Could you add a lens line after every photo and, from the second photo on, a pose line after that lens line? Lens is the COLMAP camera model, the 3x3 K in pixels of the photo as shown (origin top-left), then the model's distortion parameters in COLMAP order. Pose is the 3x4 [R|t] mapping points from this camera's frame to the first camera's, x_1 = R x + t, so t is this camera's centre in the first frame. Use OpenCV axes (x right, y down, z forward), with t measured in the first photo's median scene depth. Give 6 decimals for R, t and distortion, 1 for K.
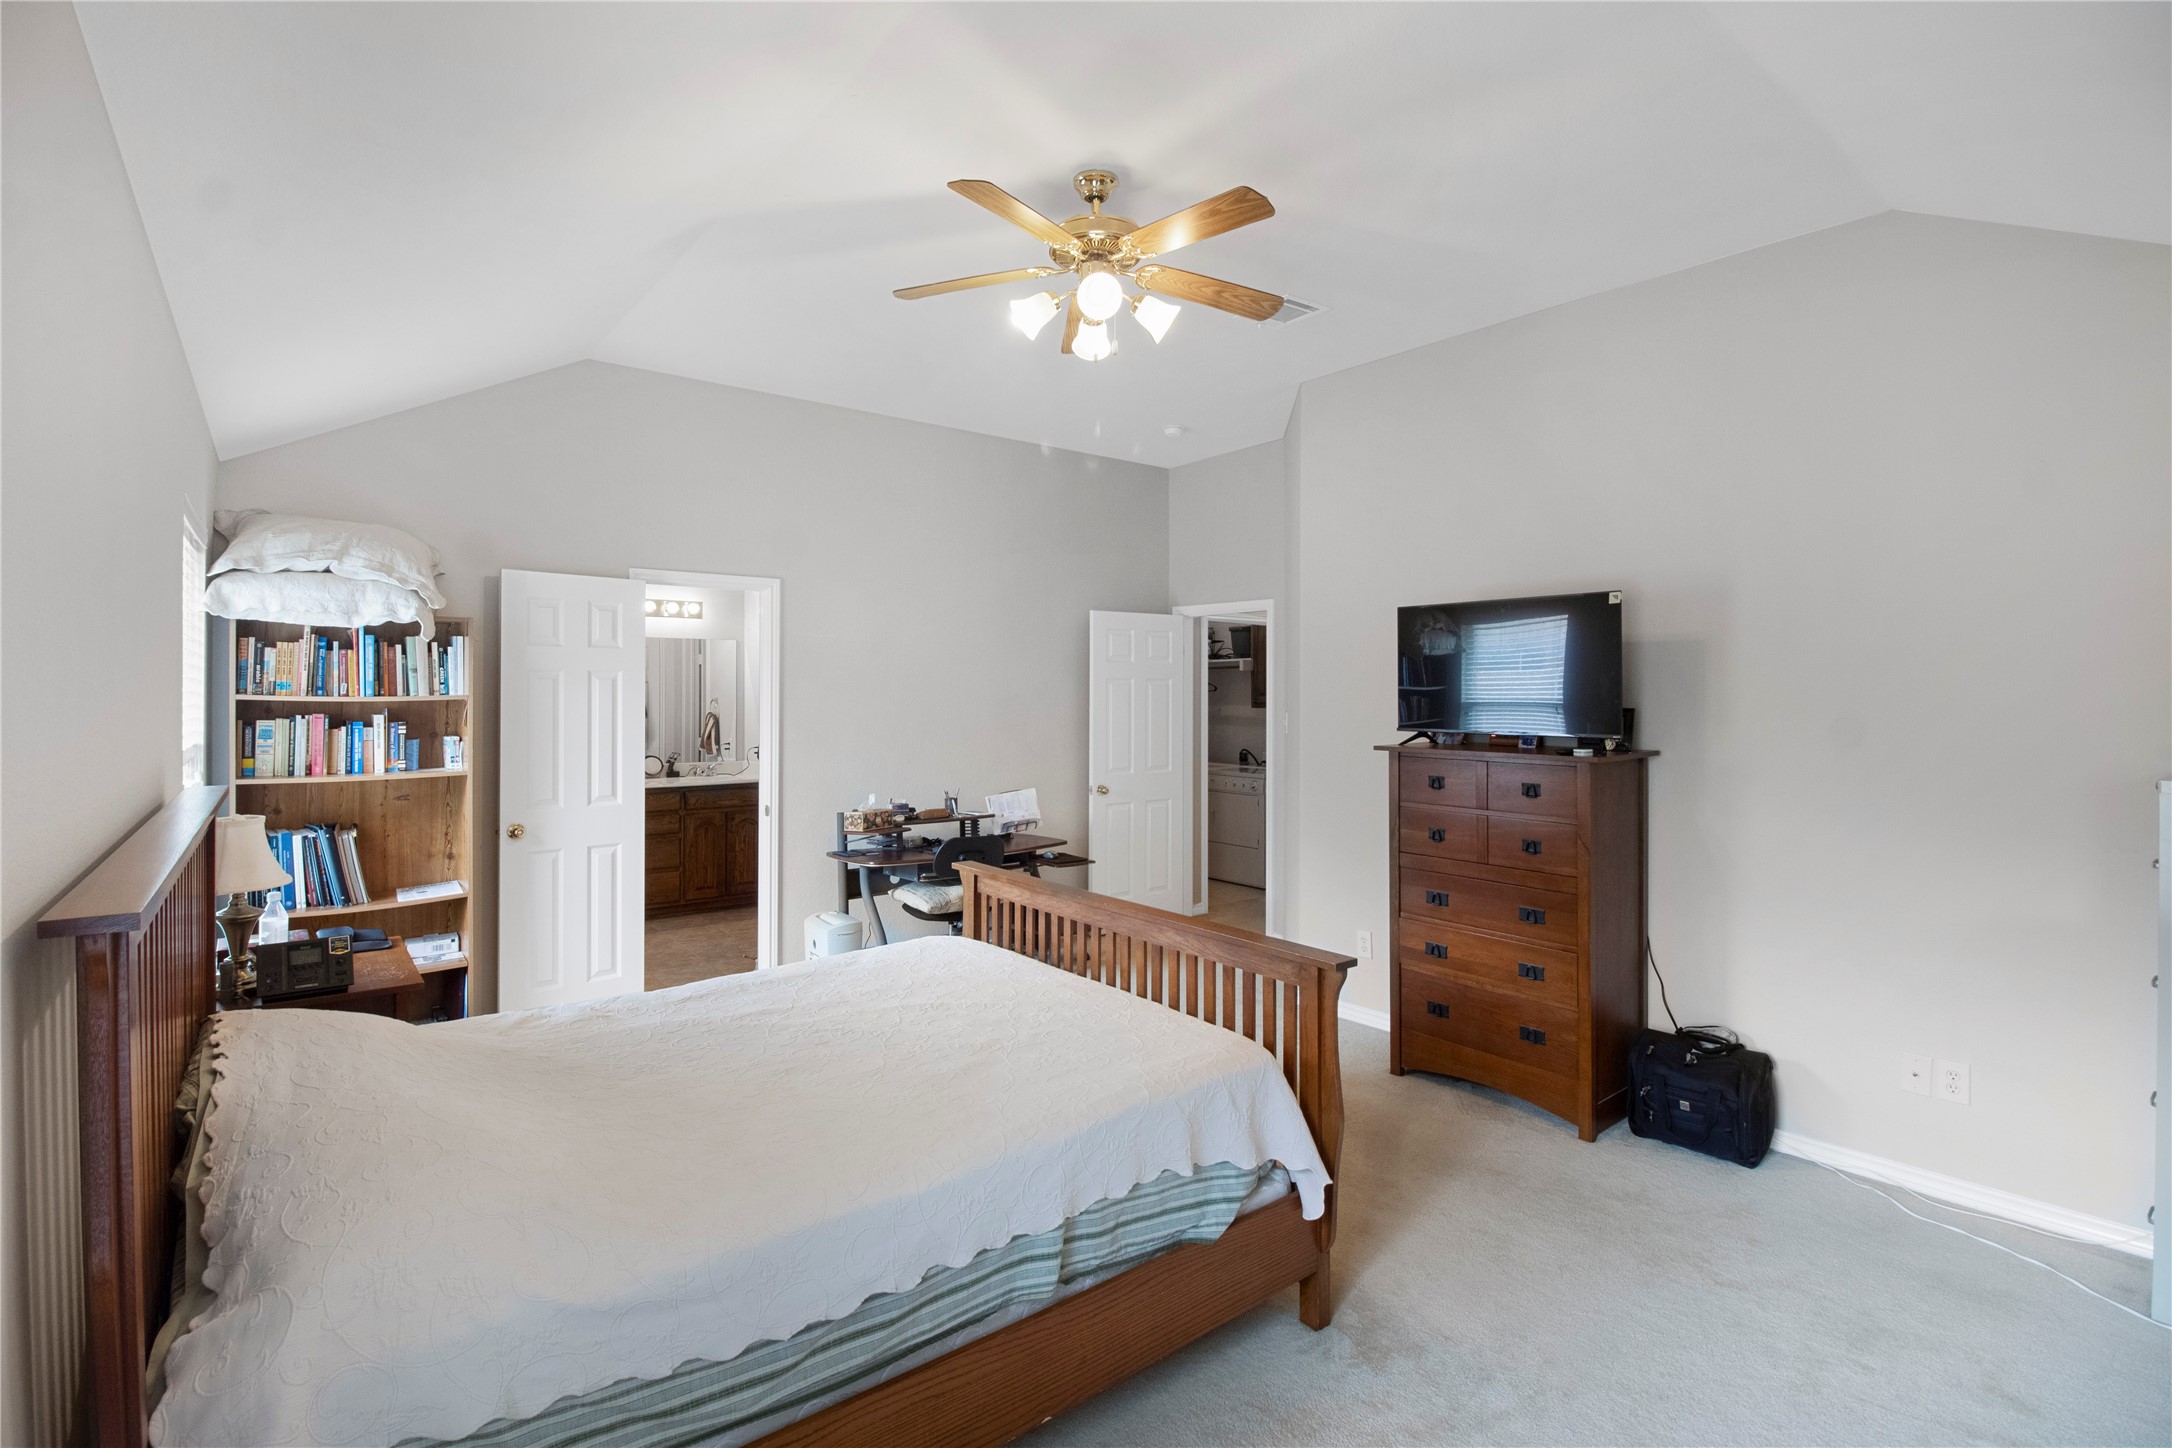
lens RADIAL K [[1032.9, 0, 1083.0], [0, 1032.9, 697.3], [0, 0, 1]] dist [-0.006669, -0.012427]
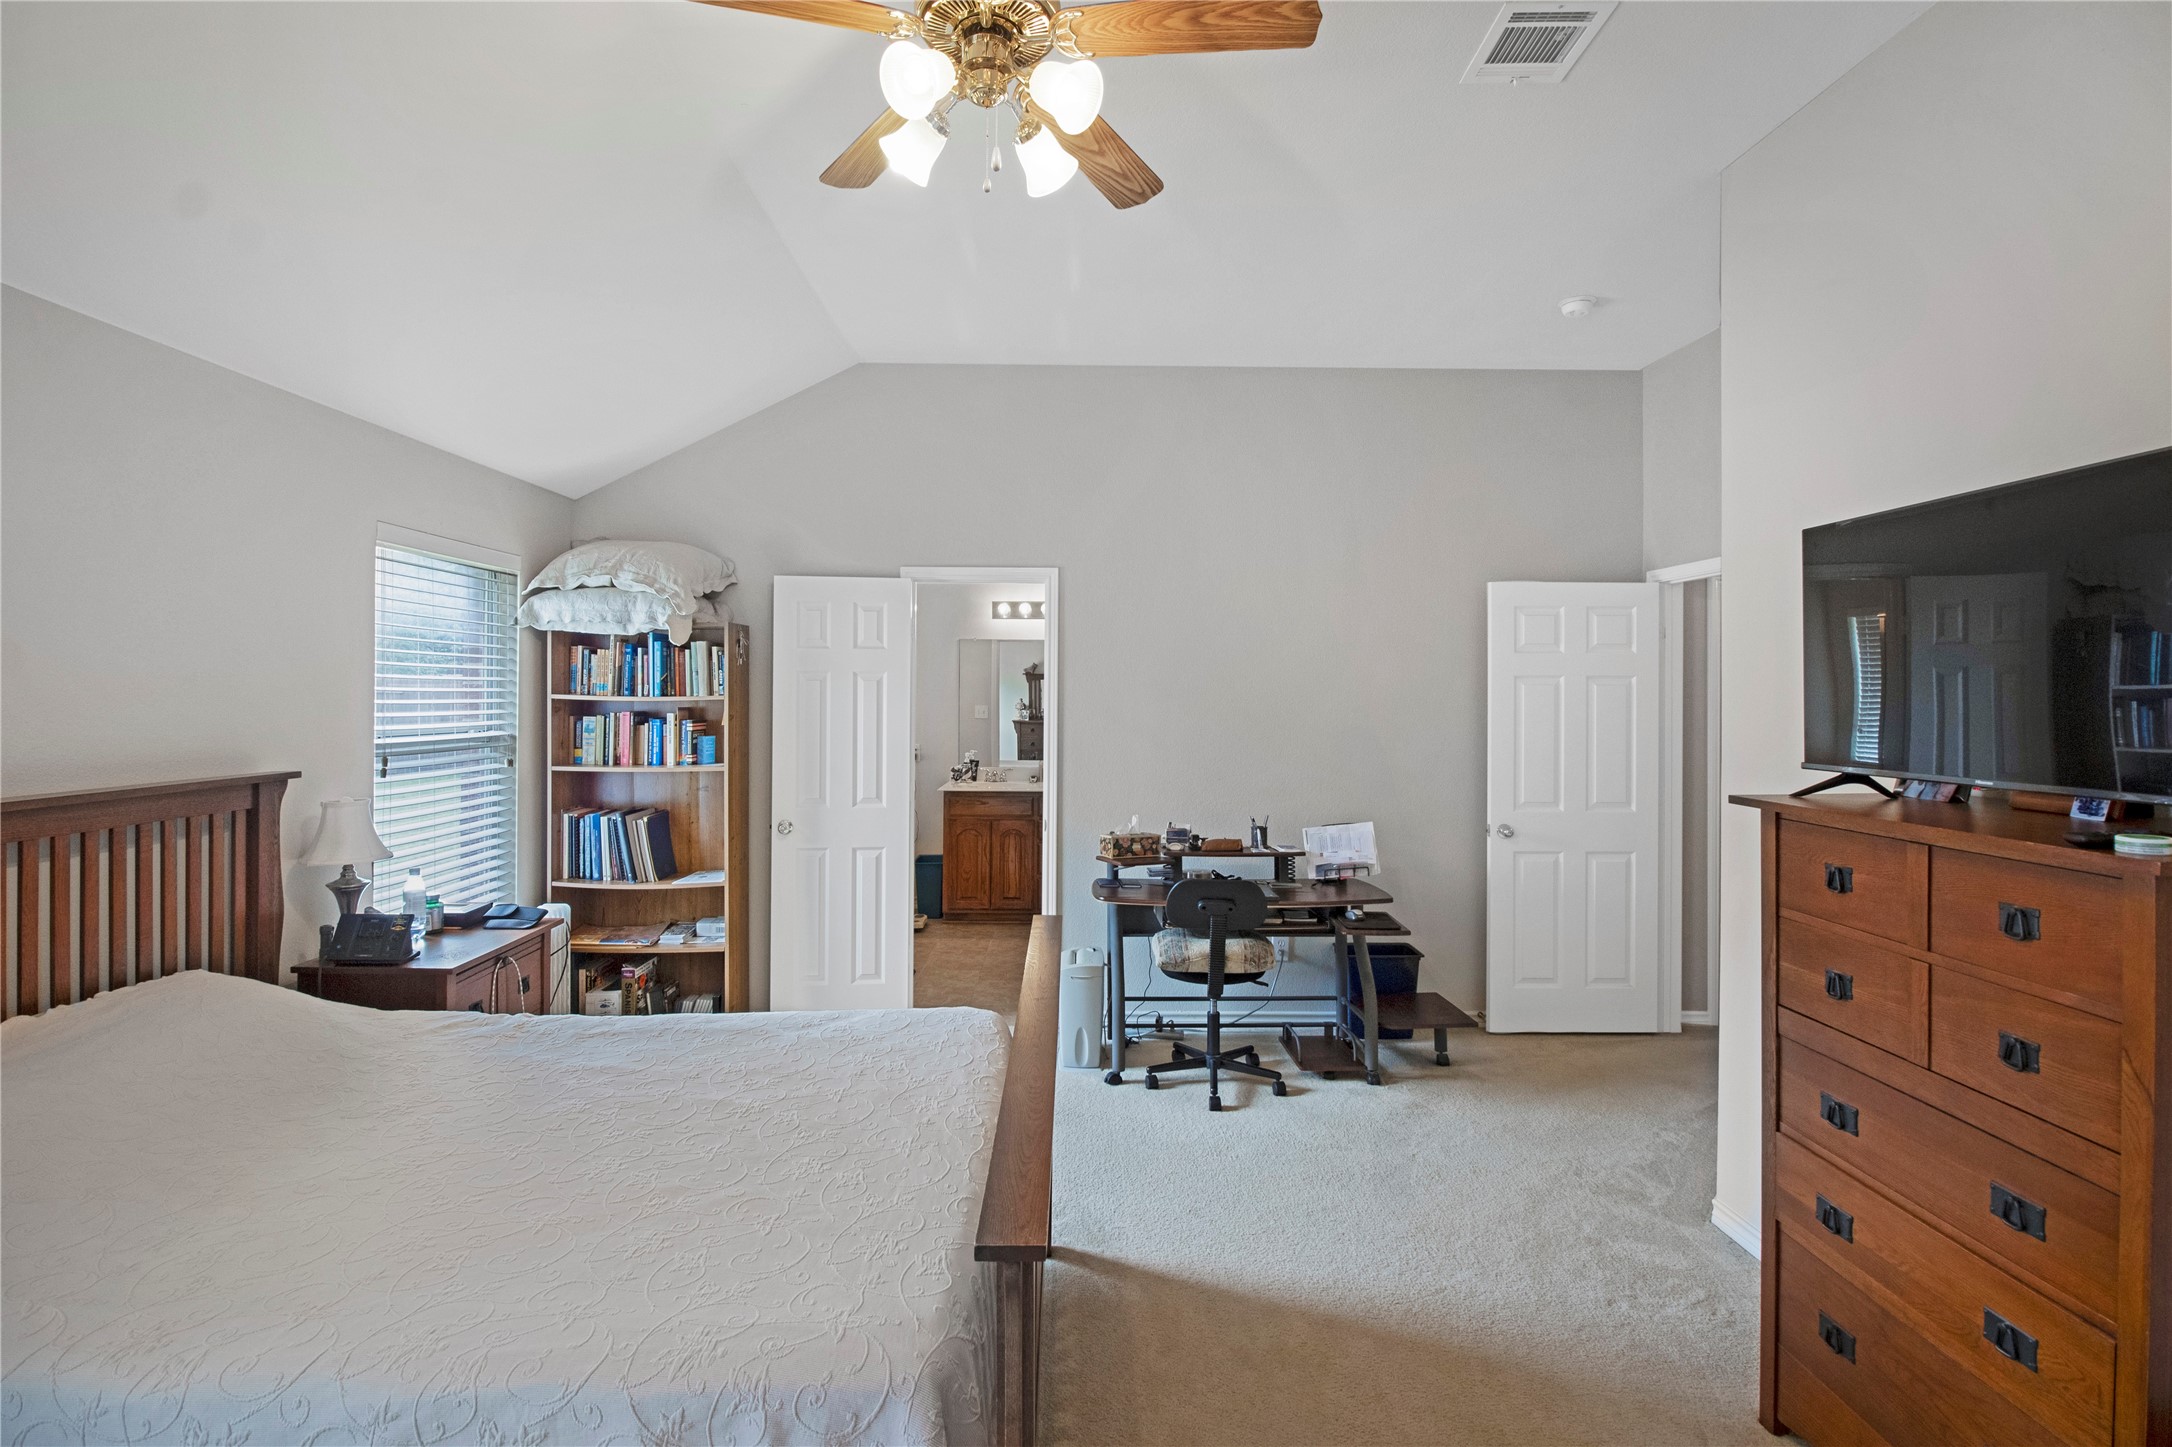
lens RADIAL K [[1032.9, 0, 1083.0], [0, 1032.9, 696.8], [0, 0, 1]] dist [-0.006669, -0.012427]
pose [[0.792341, 0.002970, -0.610071, 0.342973], [-0.006363, 0.999974, -0.003396, 0.000467], [0.610045, 0.006573, 0.792340, 0.382421]]
